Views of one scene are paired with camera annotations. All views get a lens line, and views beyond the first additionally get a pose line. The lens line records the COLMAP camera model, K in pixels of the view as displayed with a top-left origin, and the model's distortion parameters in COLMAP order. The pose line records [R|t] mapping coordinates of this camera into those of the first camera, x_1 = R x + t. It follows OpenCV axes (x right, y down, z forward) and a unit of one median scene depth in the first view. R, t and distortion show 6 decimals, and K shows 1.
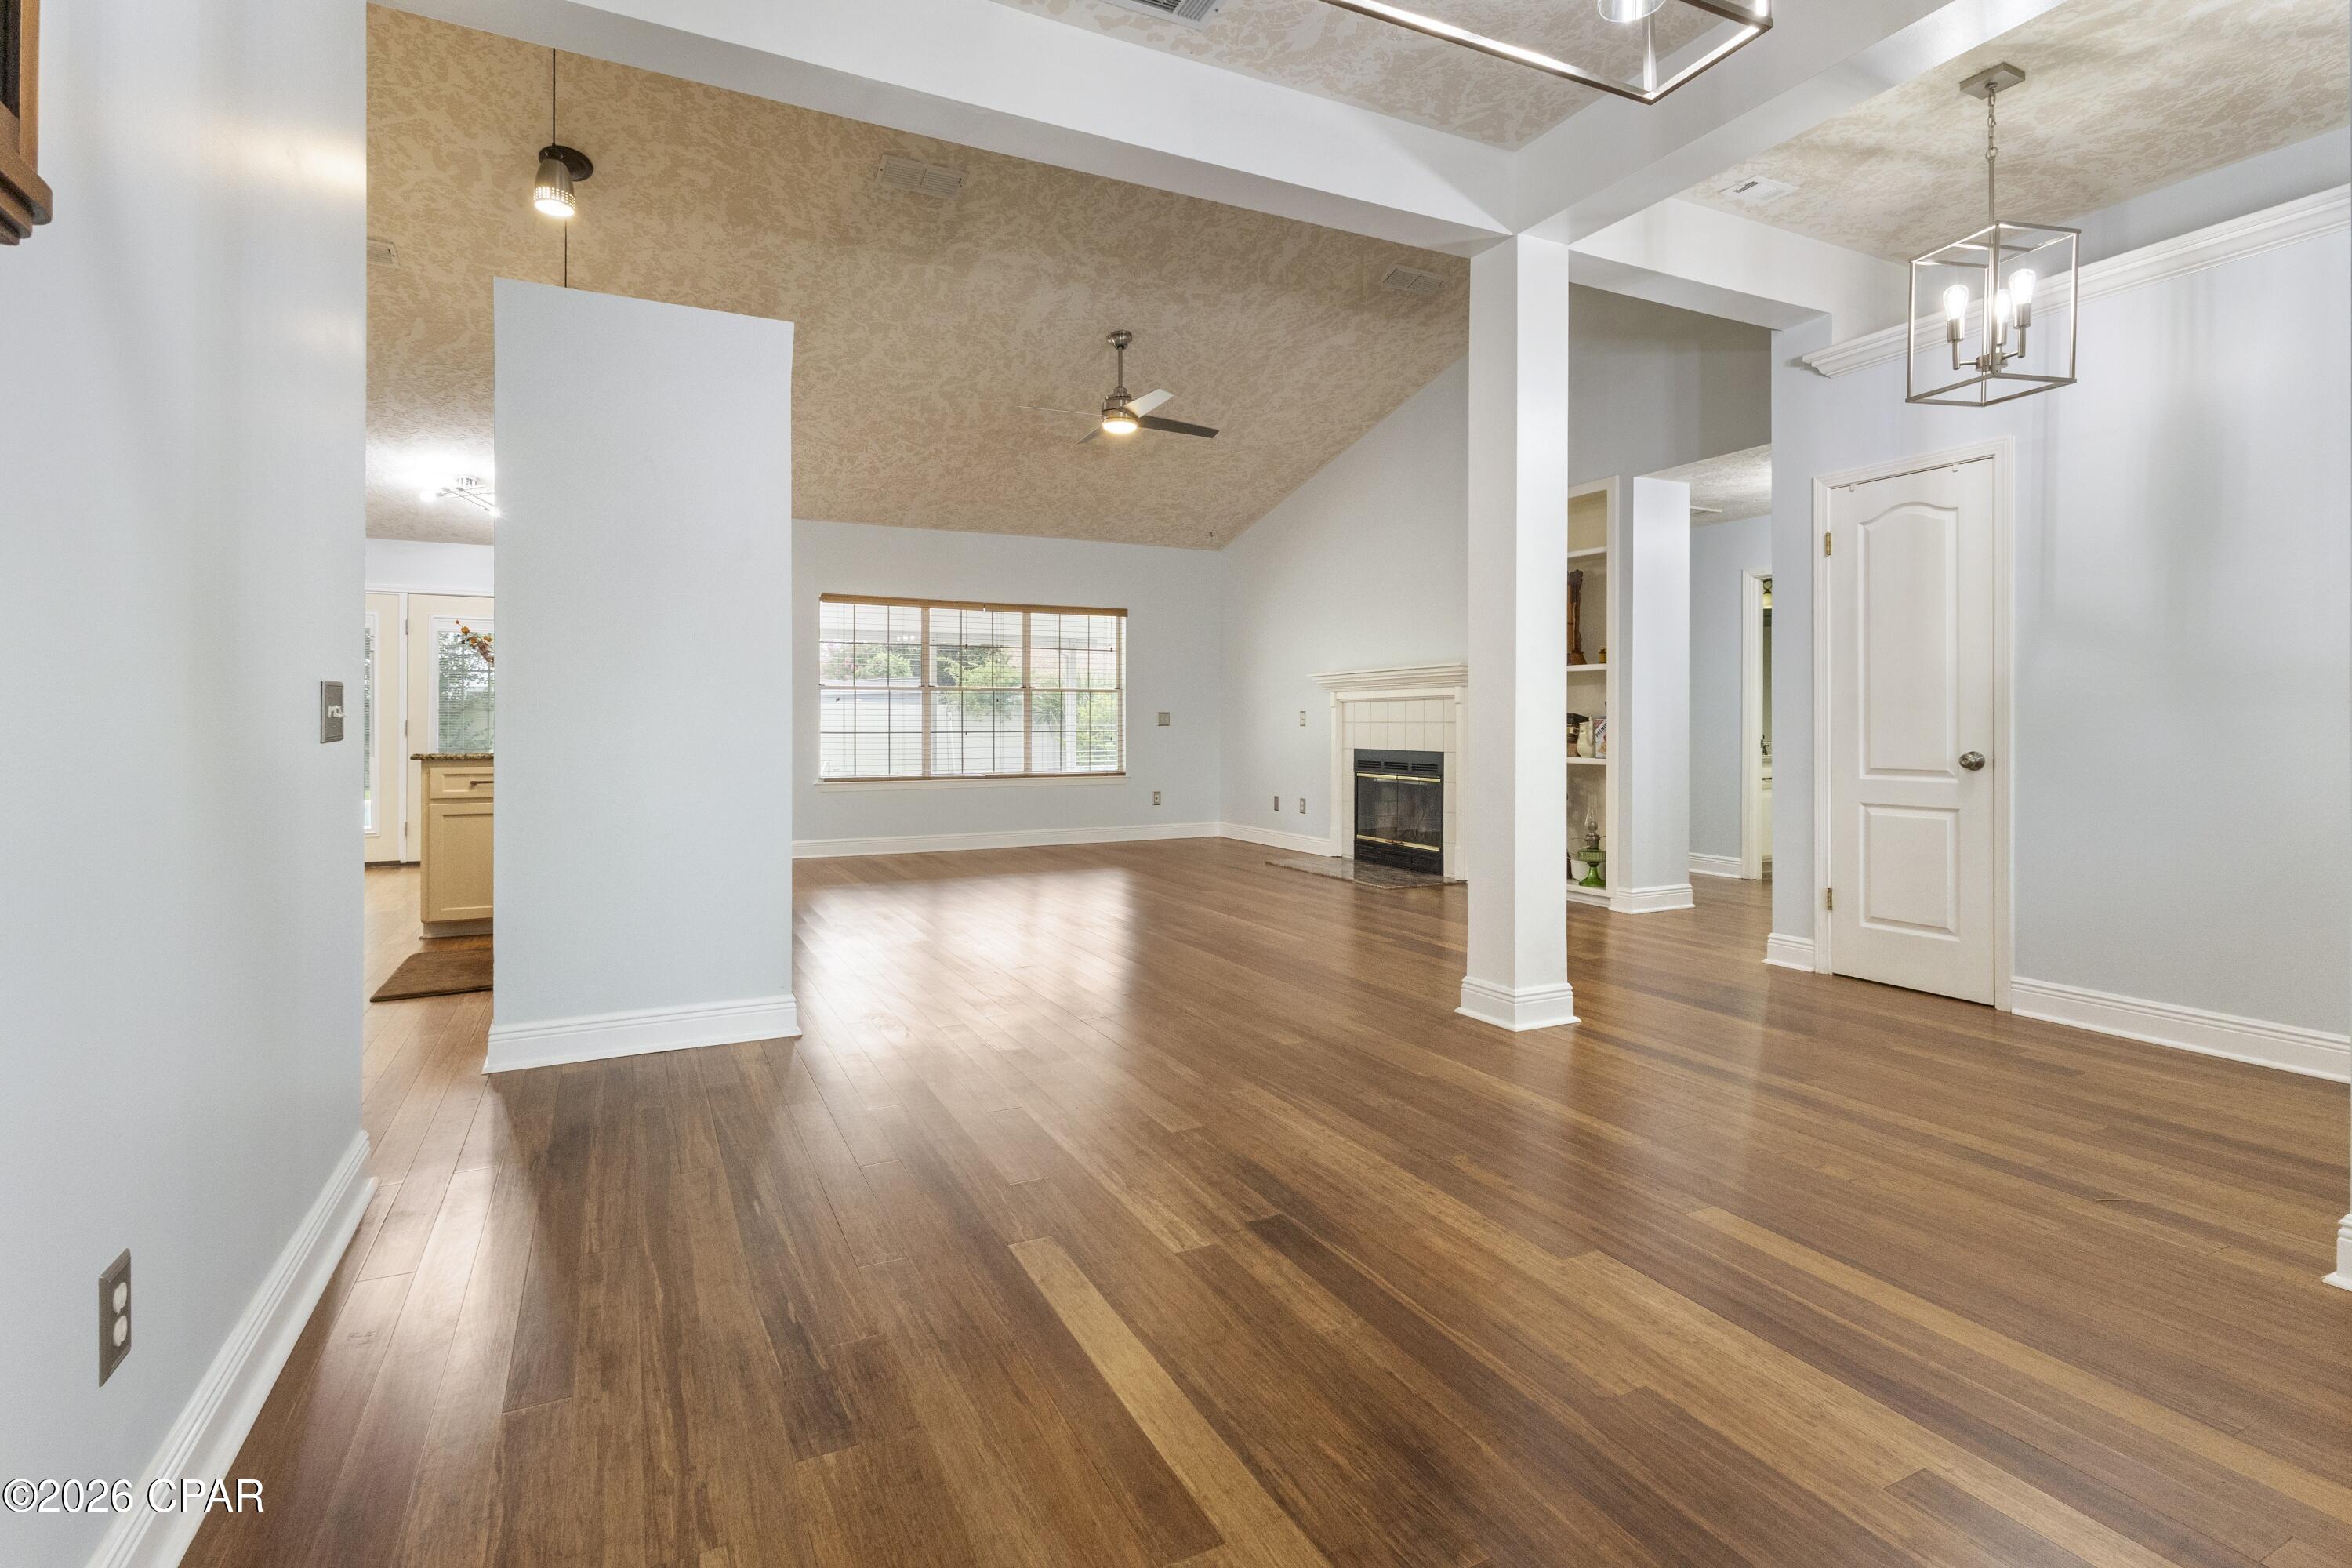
lens RADIAL K [[1111.7, 0, 1184.9], [0, 1111.7, 719.9], [0, 0, 1]] dist [0.006056, 0.000440]
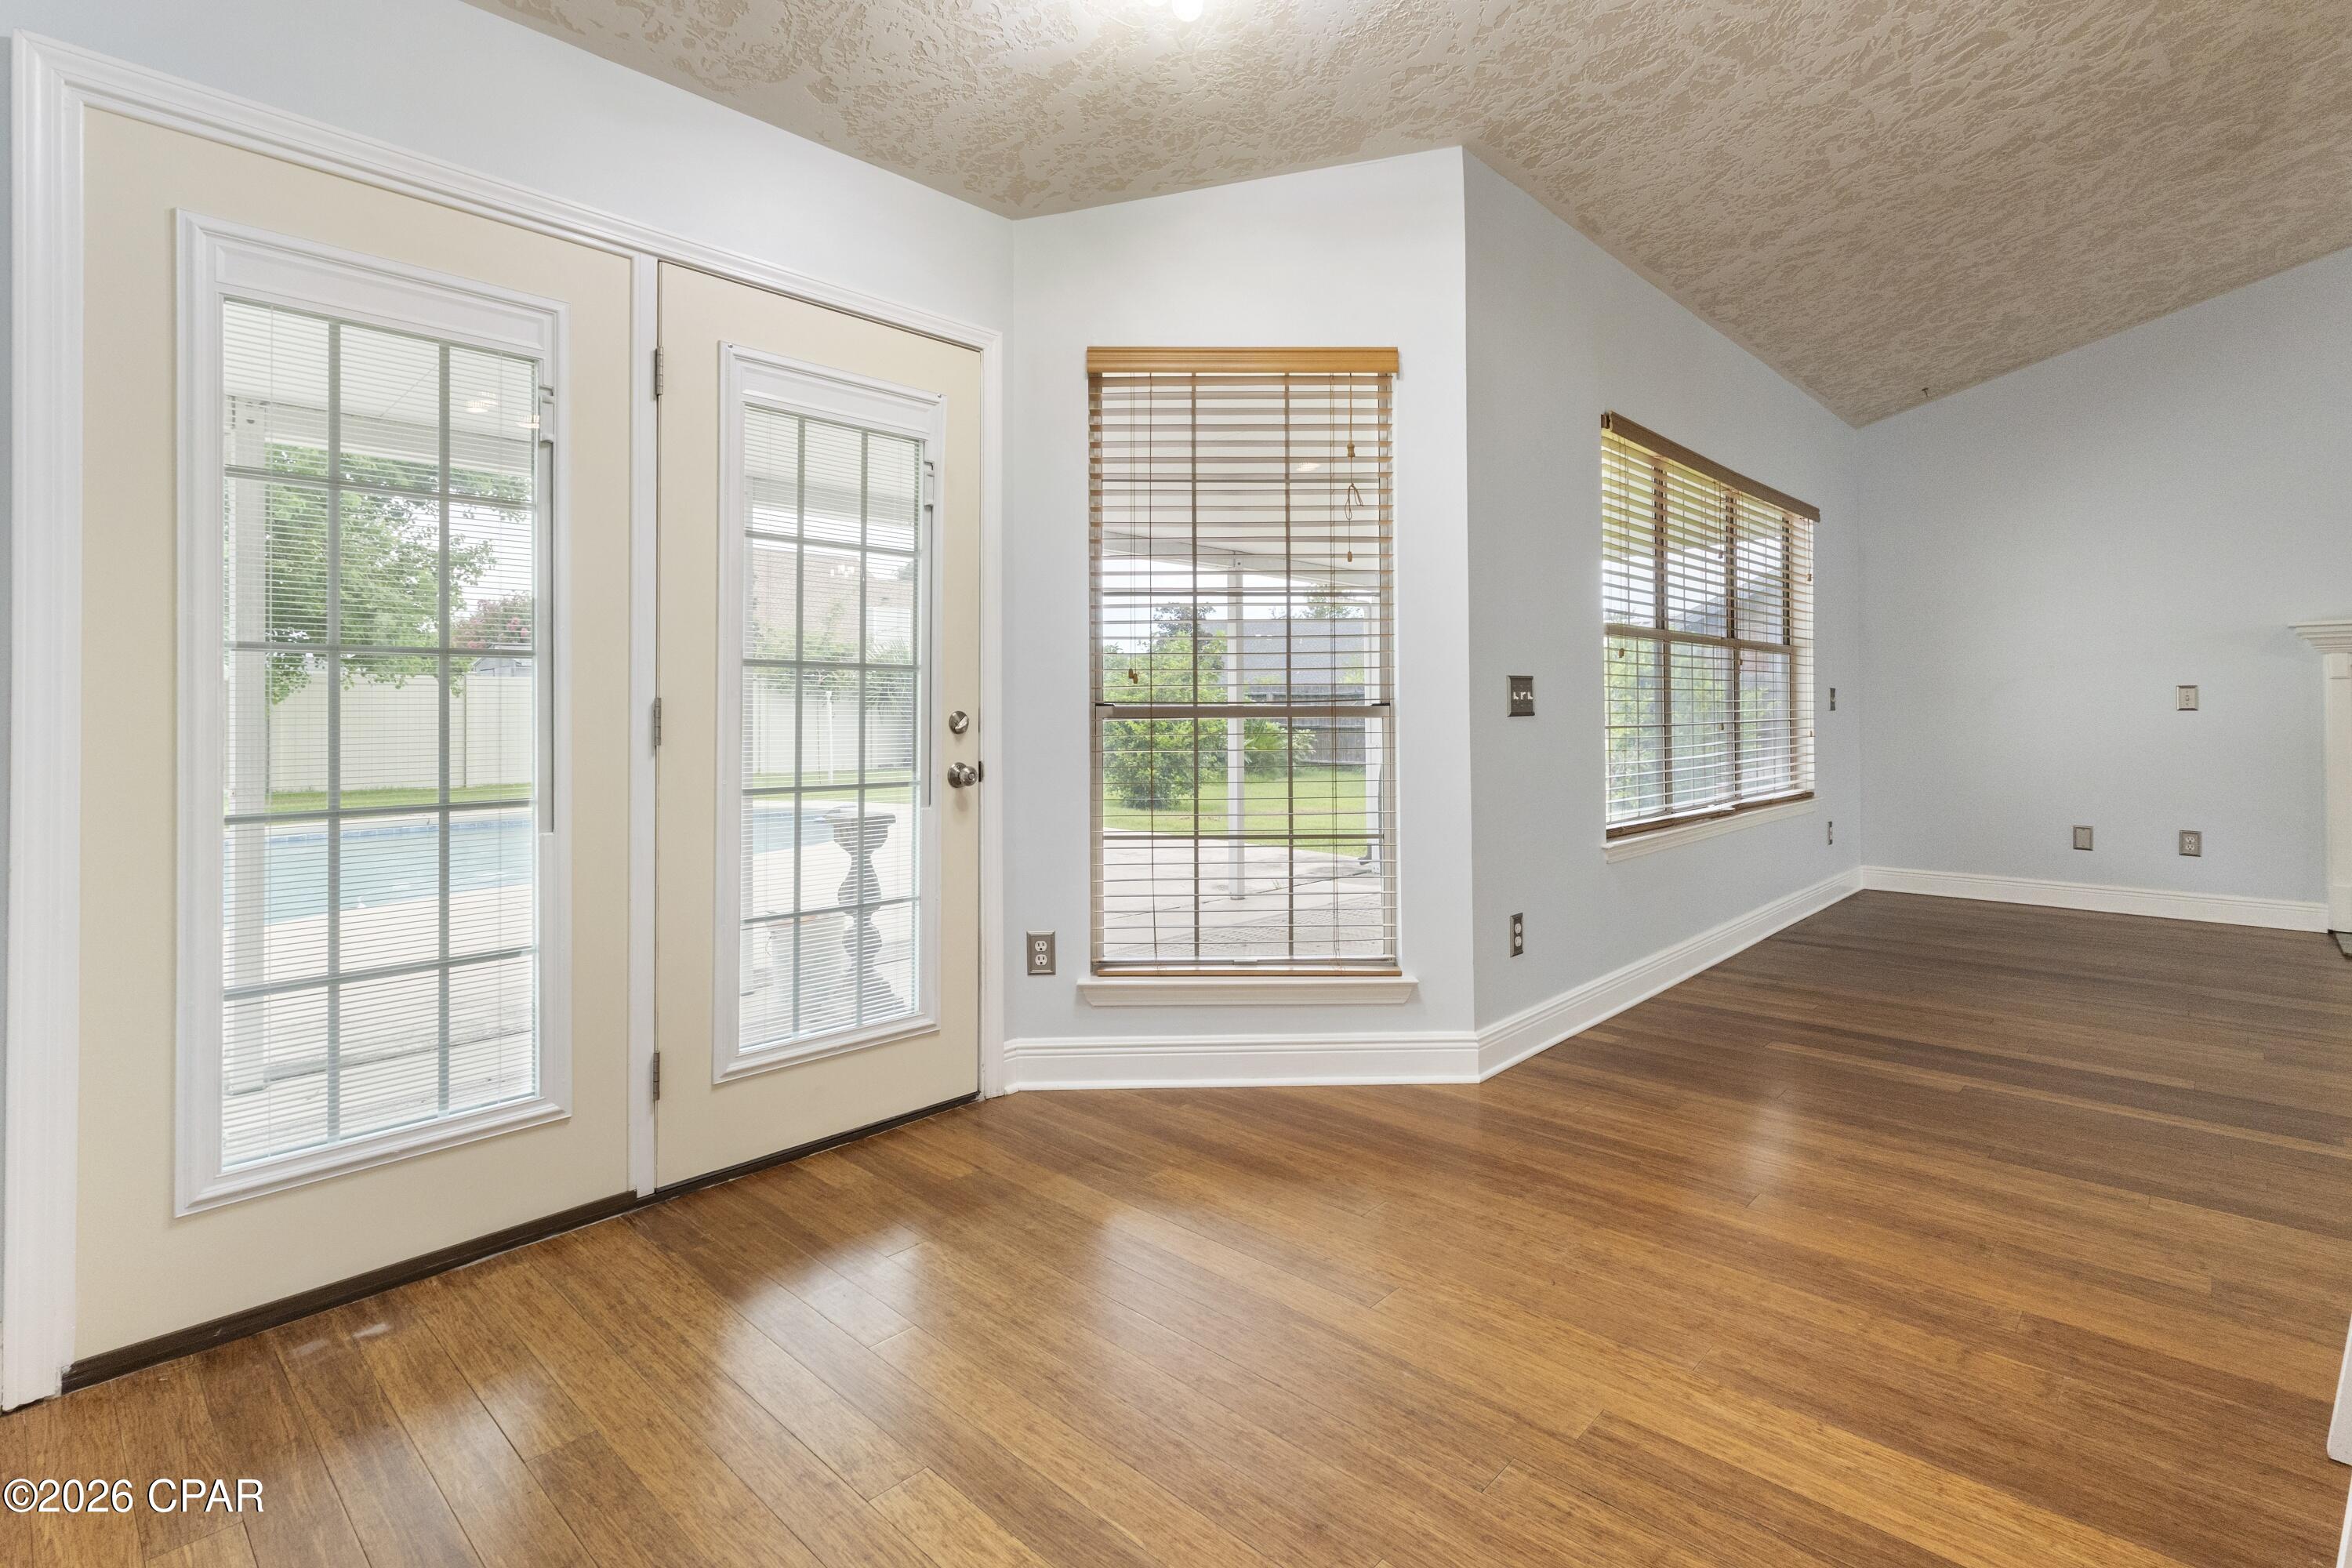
lens RADIAL K [[1111.7, 0, 1172.7], [0, 1111.7, 699.0], [0, 0, 1]] dist [0.006056, 0.000440]
pose [[0.935202, -0.000916, 0.354112, -0.666766], [0.000333, 0.999998, 0.001707, -0.002251], [-0.354114, -0.001479, 0.935201, 0.680585]]
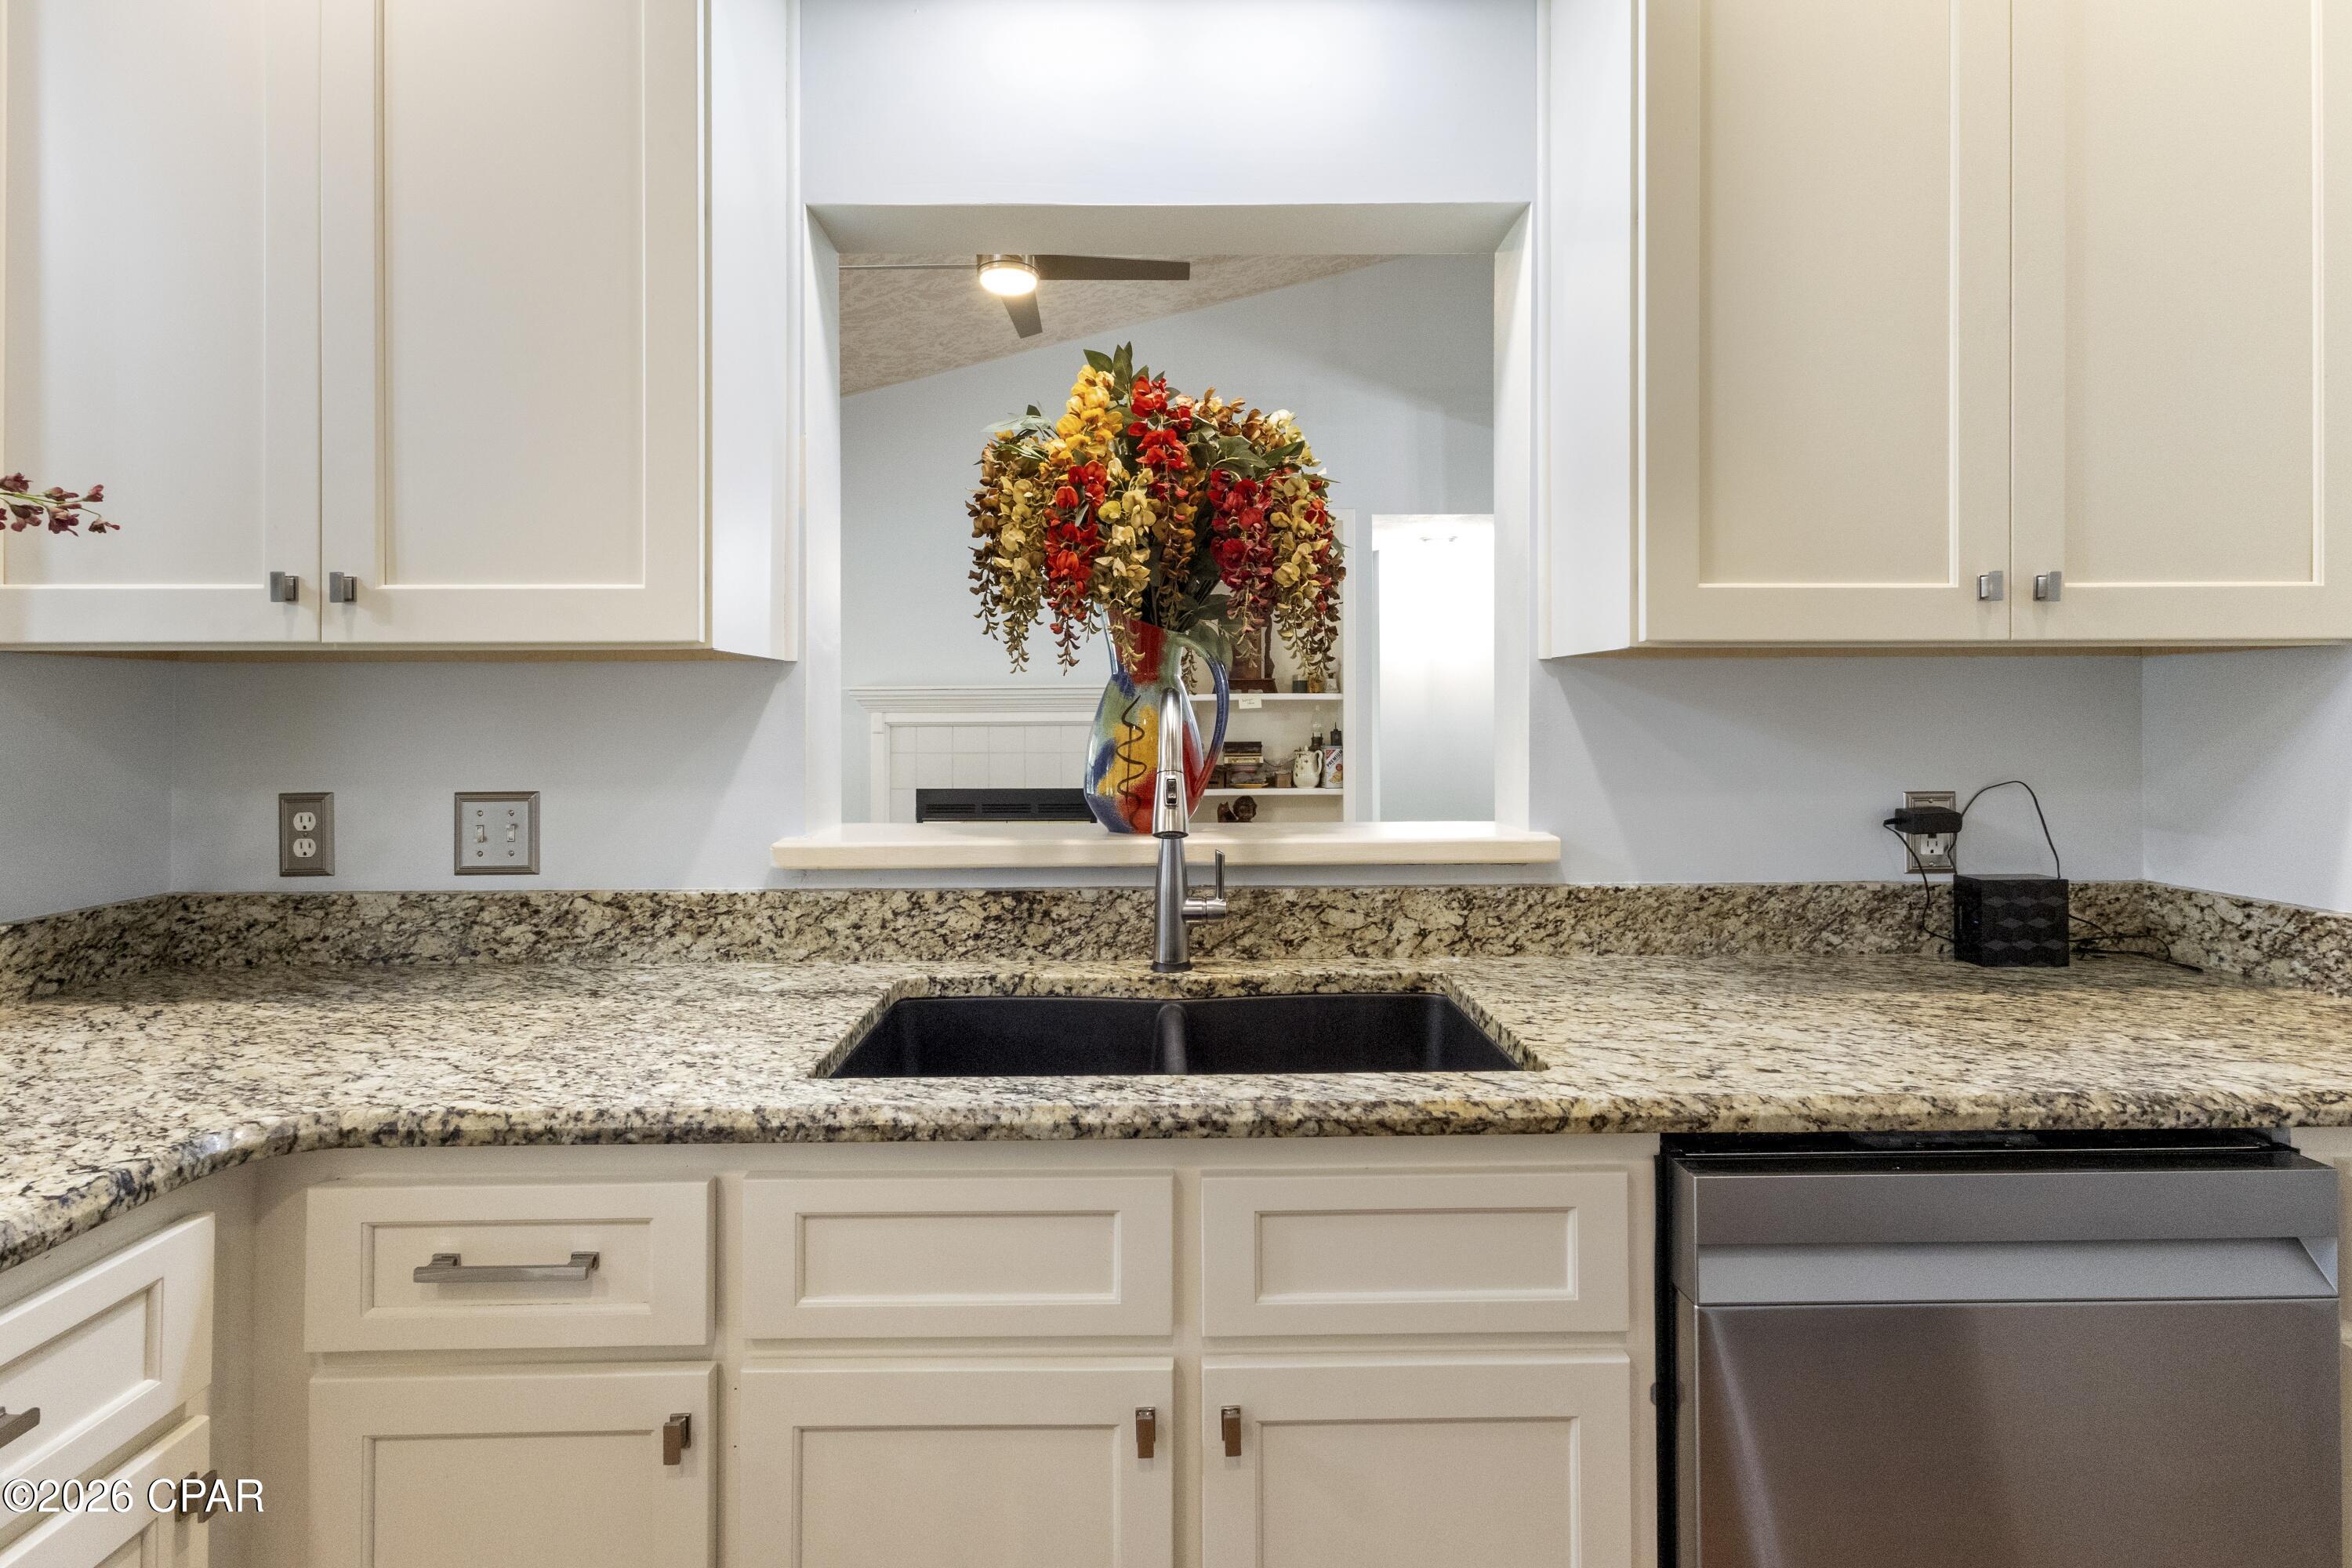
lens RADIAL K [[1111.7, 0, 1185.3], [0, 1111.7, 702.1], [0, 0, 1]] dist [0.006056, 0.000440]
pose [[0.437508, 0.005768, 0.899196, -0.440442], [0.000847, 0.999976, -0.006827, -0.026739], [-0.899214, 0.003748, 0.437493, 0.513518]]
